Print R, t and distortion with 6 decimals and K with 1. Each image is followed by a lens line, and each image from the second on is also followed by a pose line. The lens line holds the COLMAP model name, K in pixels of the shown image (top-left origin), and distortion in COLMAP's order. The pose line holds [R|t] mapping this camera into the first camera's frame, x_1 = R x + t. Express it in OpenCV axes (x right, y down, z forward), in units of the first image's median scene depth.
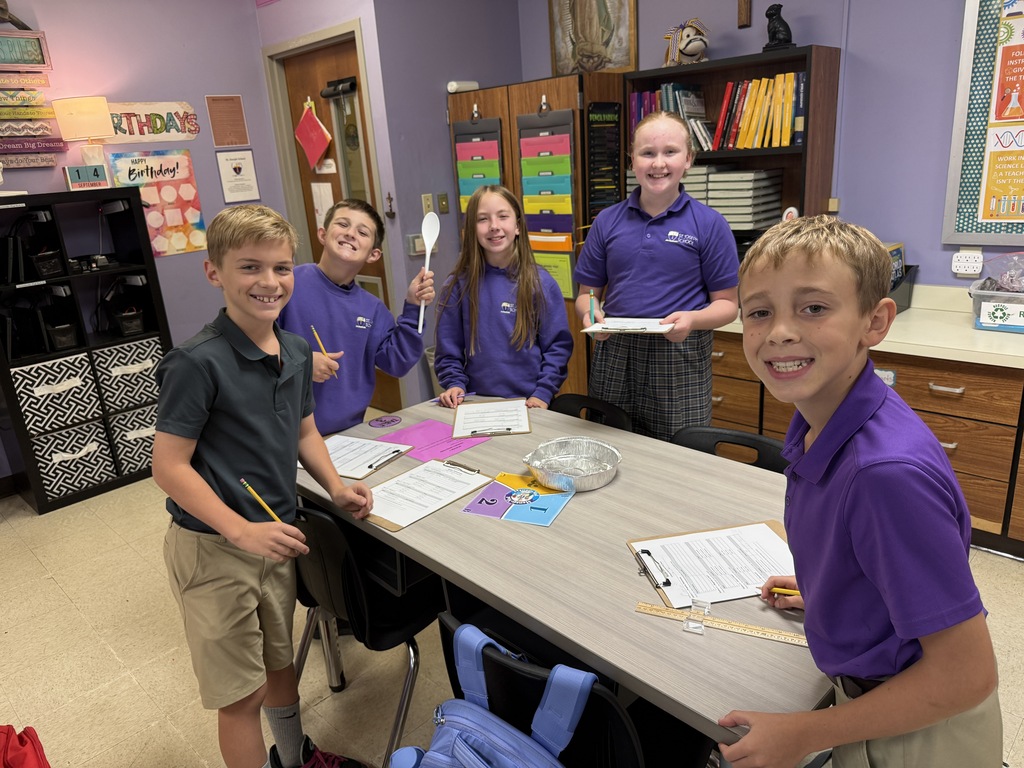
lens RADIAL K [[737.2, 0, 514.7], [0, 737.2, 390.8], [0, 0, 1]] dist [-0.001413, -0.007692]
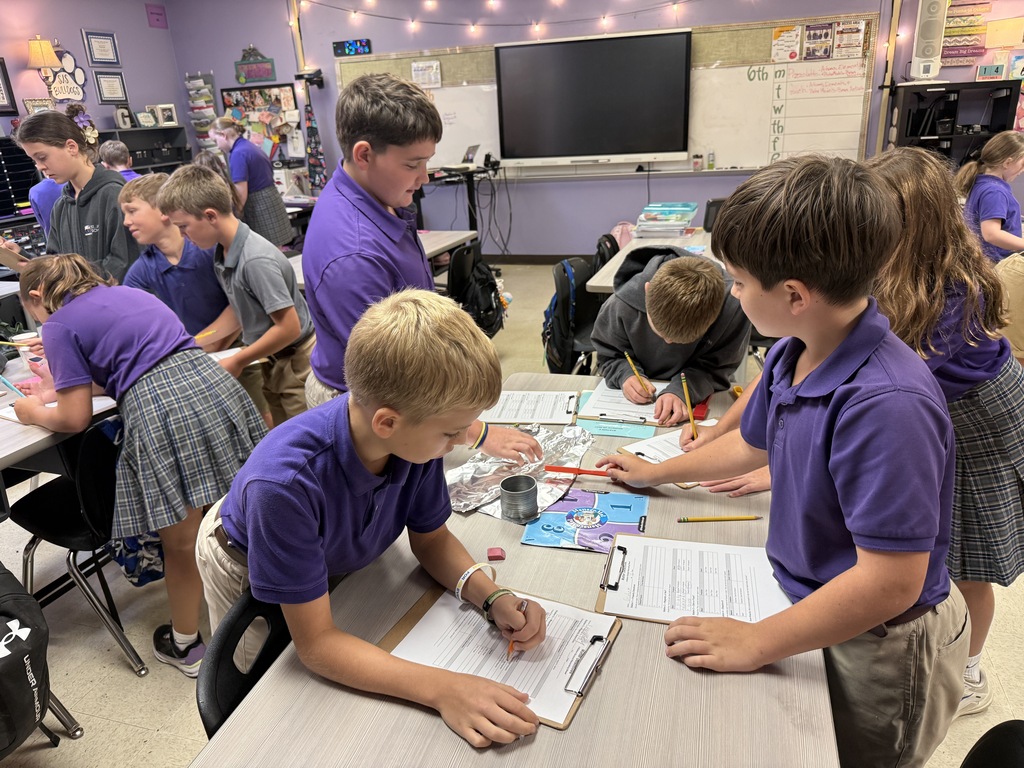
lens RADIAL K [[737.2, 0, 513.3], [0, 737.2, 390.0], [0, 0, 1]] dist [-0.001413, -0.007692]
pose [[0.471071, 0.364073, -0.803457, 0.433713], [-0.249066, 0.928686, 0.274789, 0.156209], [0.846202, 0.070669, 0.528155, -0.623898]]
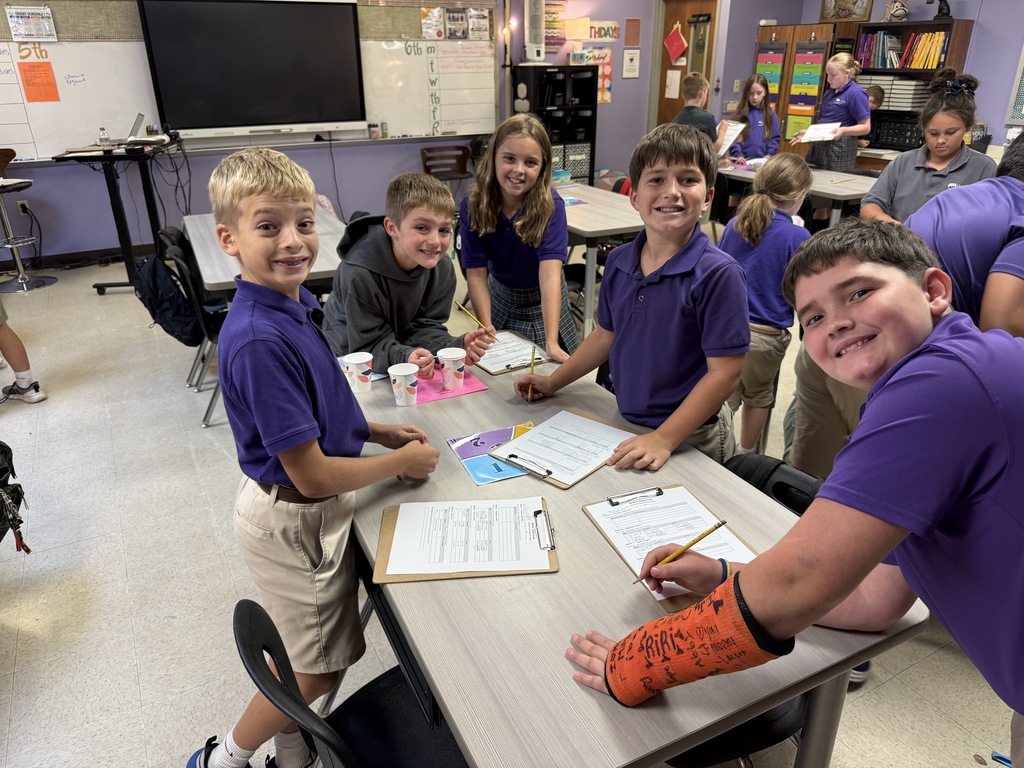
lens RADIAL K [[737.2, 0, 513.5], [0, 737.2, 392.7], [0, 0, 1]] dist [-0.001413, -0.007692]
pose [[0.957067, 0.175356, -0.230810, -0.099925], [-0.144936, 0.979074, 0.142857, 0.355608], [0.251031, -0.103271, 0.962455, -1.126947]]
